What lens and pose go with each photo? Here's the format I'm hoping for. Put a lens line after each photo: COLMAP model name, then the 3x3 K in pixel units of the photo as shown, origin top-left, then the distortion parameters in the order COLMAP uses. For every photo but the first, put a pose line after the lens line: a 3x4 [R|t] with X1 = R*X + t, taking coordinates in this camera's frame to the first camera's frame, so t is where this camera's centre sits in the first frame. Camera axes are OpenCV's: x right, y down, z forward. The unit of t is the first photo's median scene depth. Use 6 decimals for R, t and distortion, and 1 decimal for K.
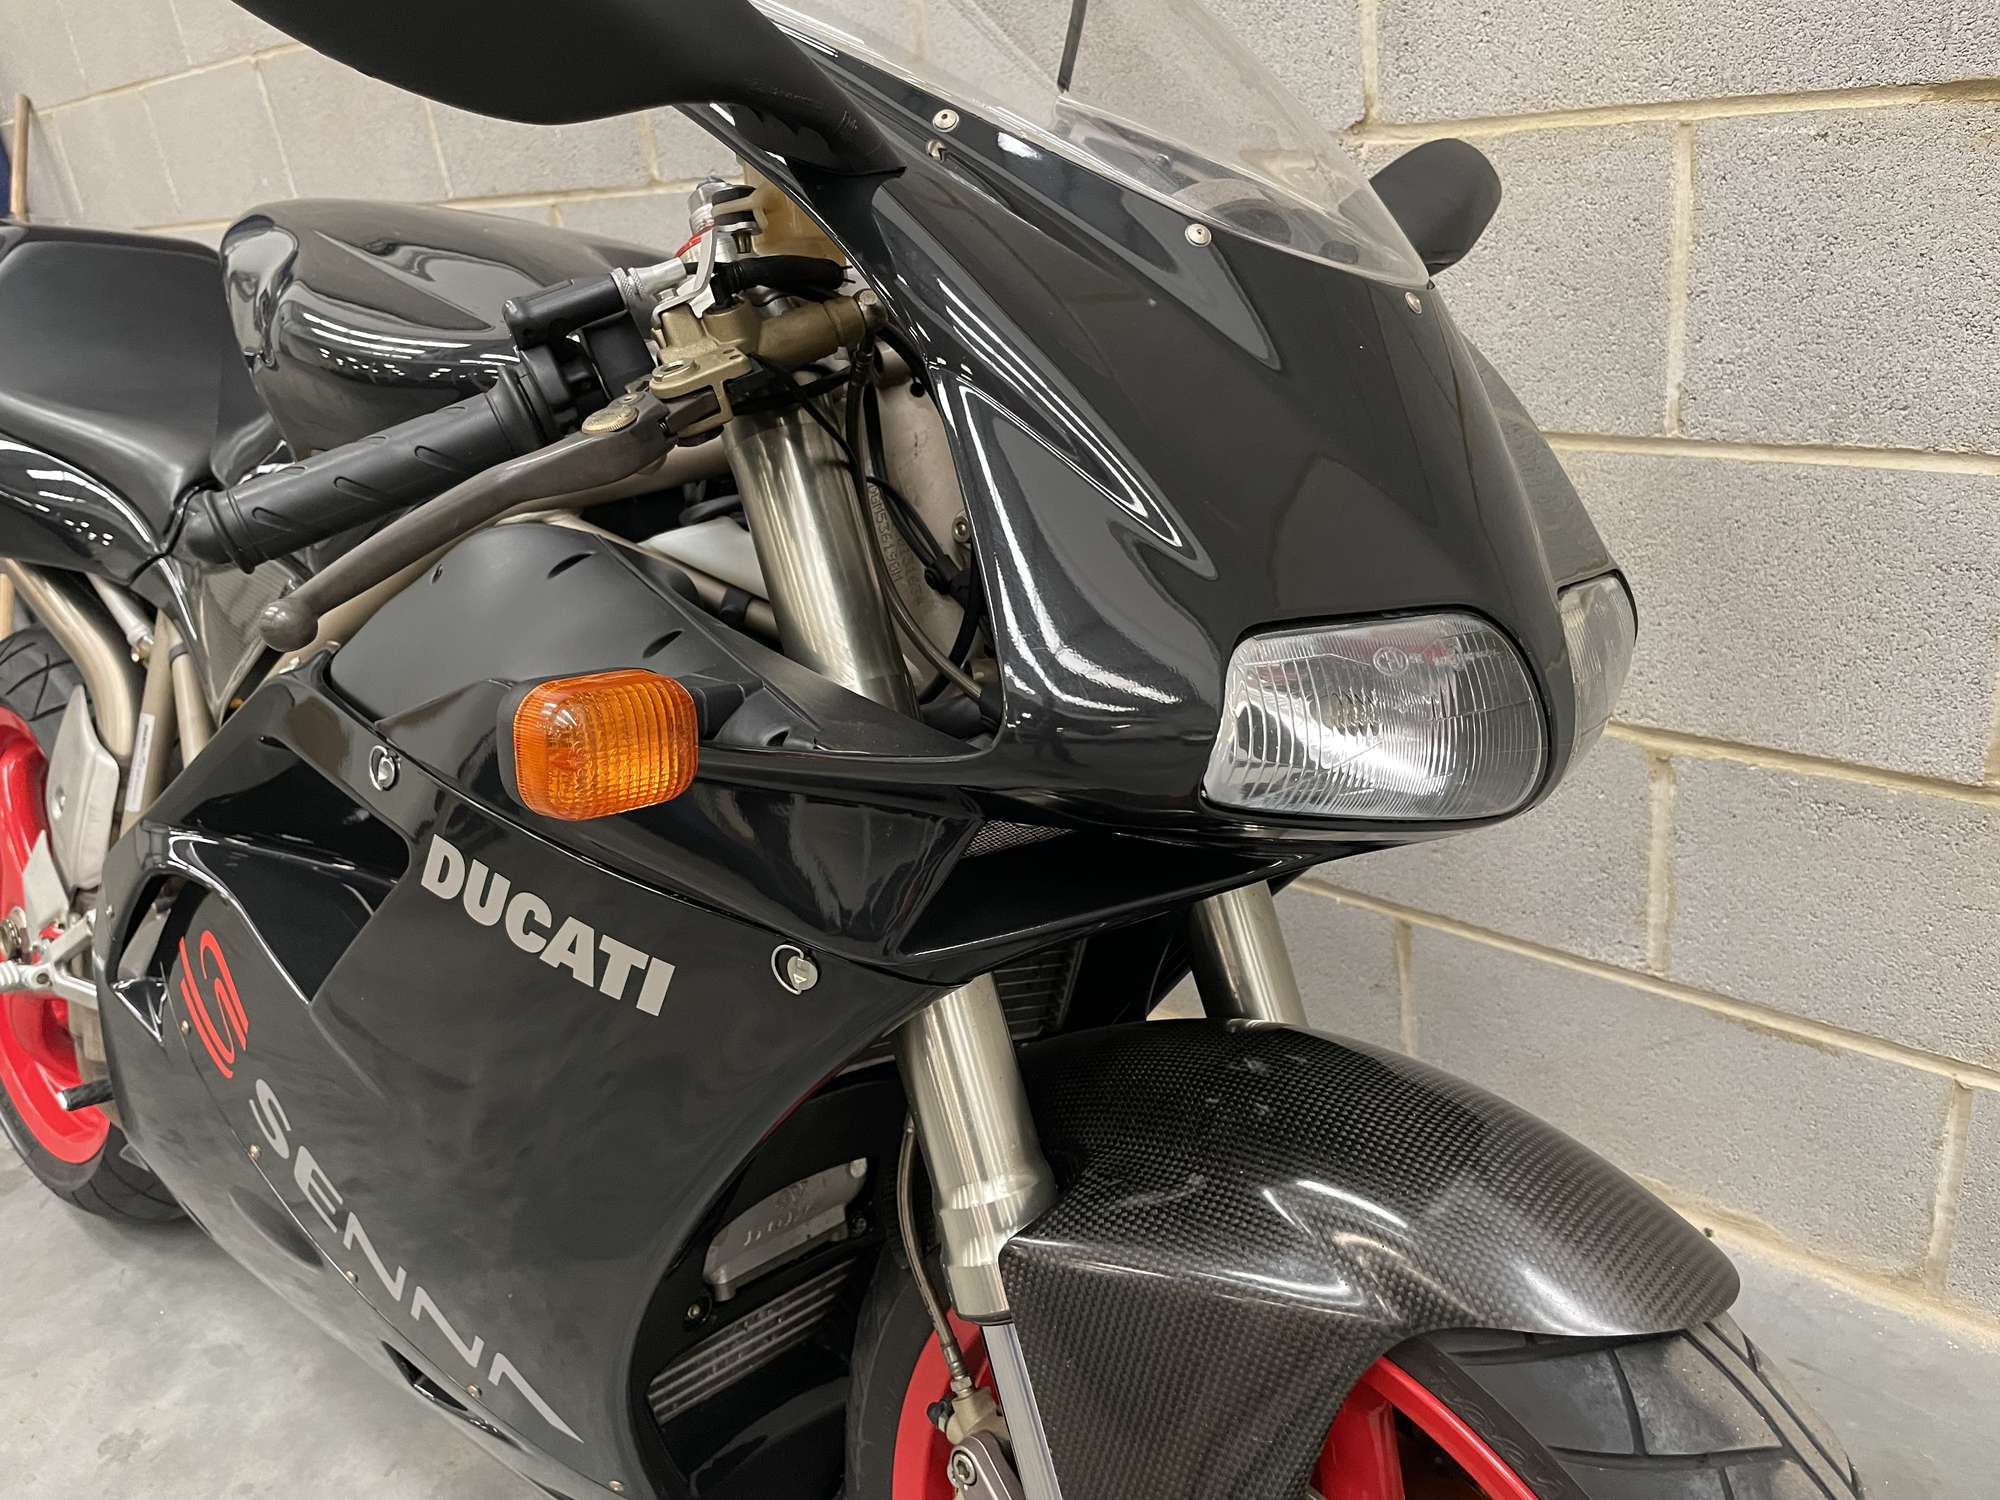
lens RADIAL K [[1539.0, 0, 994.5], [0, 1539.0, 743.5], [0, 0, 1]] dist [0.084427, -0.127689]
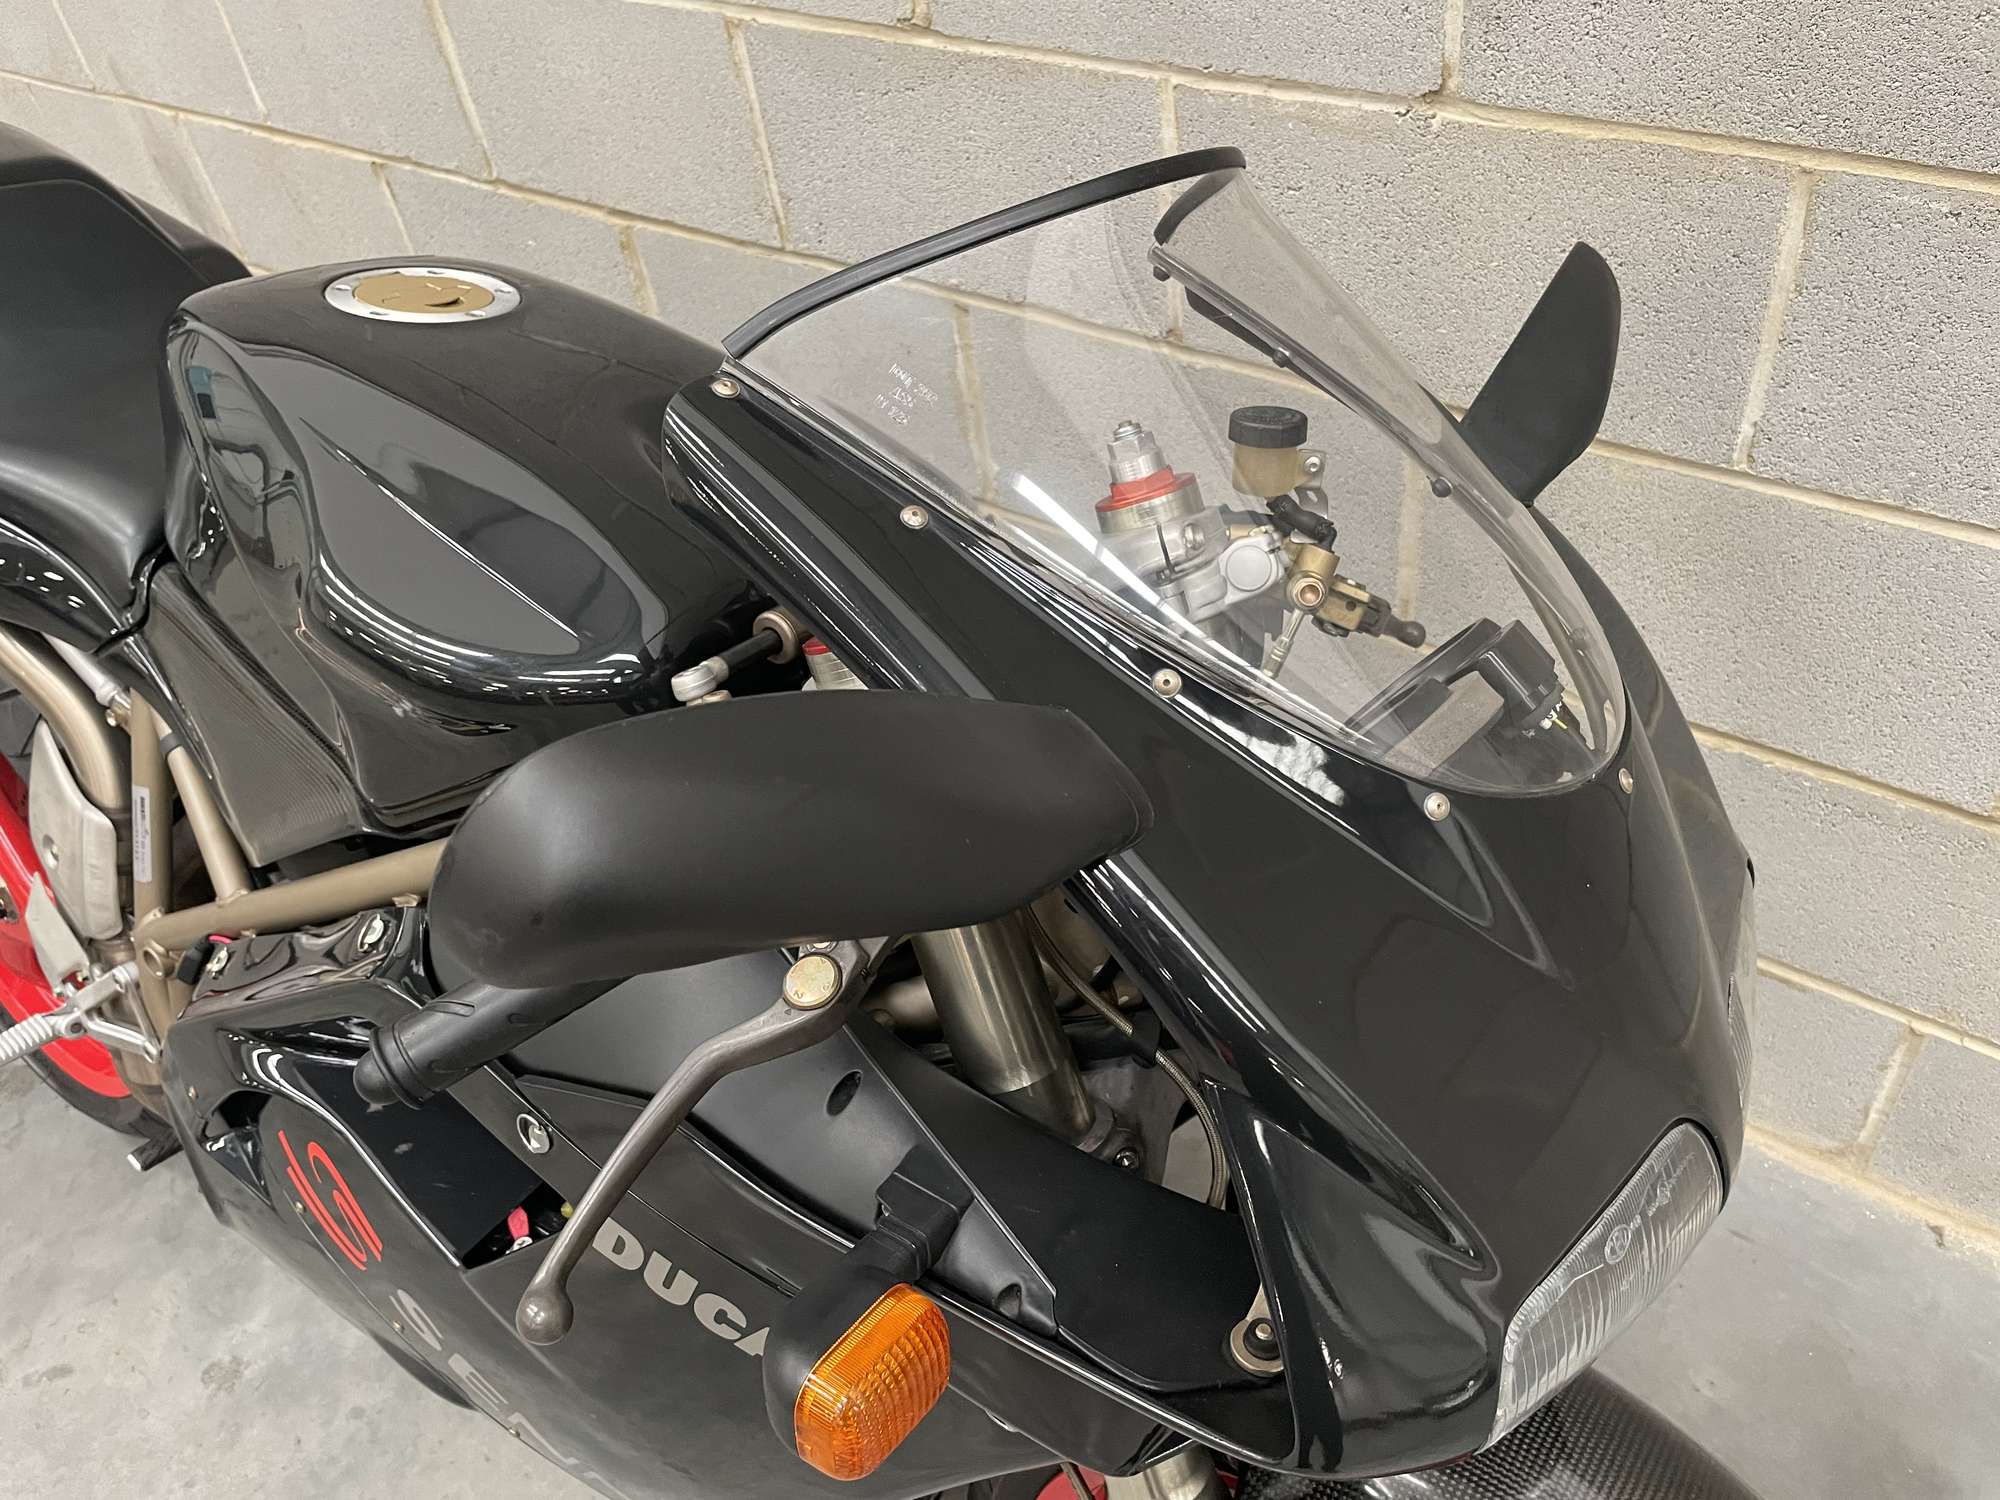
lens RADIAL K [[1539.0, 0, 1000.5], [0, 1539.0, 764.6], [0, 0, 1]] dist [0.084427, -0.127689]
pose [[0.995439, -0.055242, 0.077776, -0.108130], [0.028399, 0.949915, 0.311216, -0.341115], [-0.091072, -0.307588, 0.947151, 0.069821]]
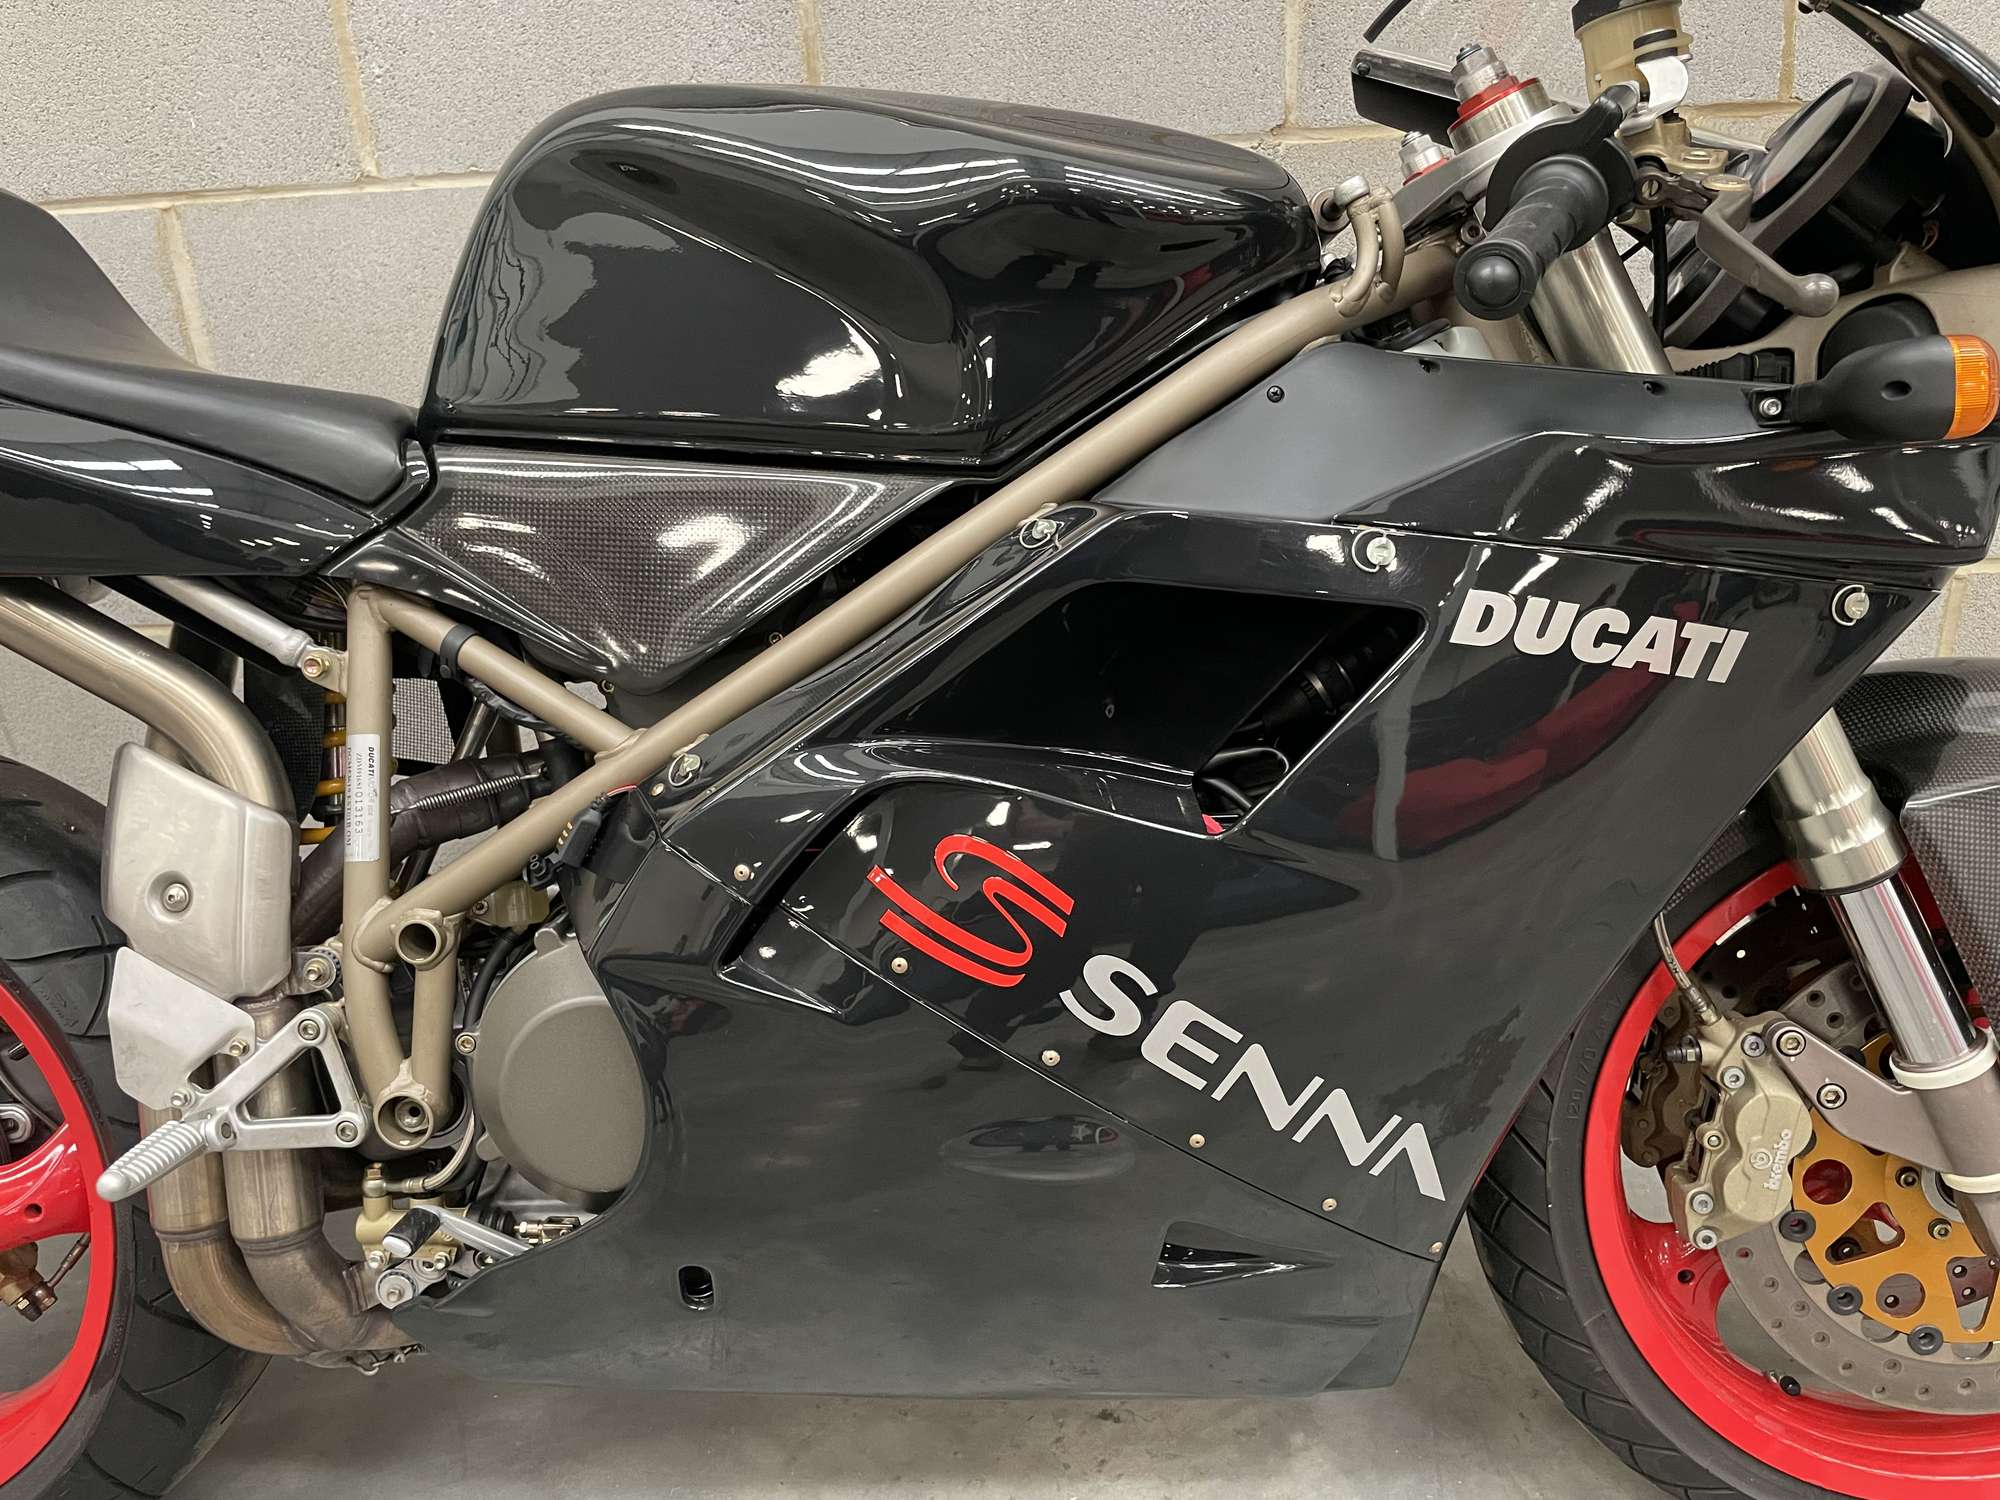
lens RADIAL K [[1539.0, 0, 981.2], [0, 1539.0, 741.0], [0, 0, 1]] dist [0.084427, -0.127689]
pose [[0.783225, -0.152253, 0.602809, -0.850697], [0.211039, 0.977093, -0.027415, 0.078530], [-0.584826, 0.148689, 0.797415, 0.221892]]
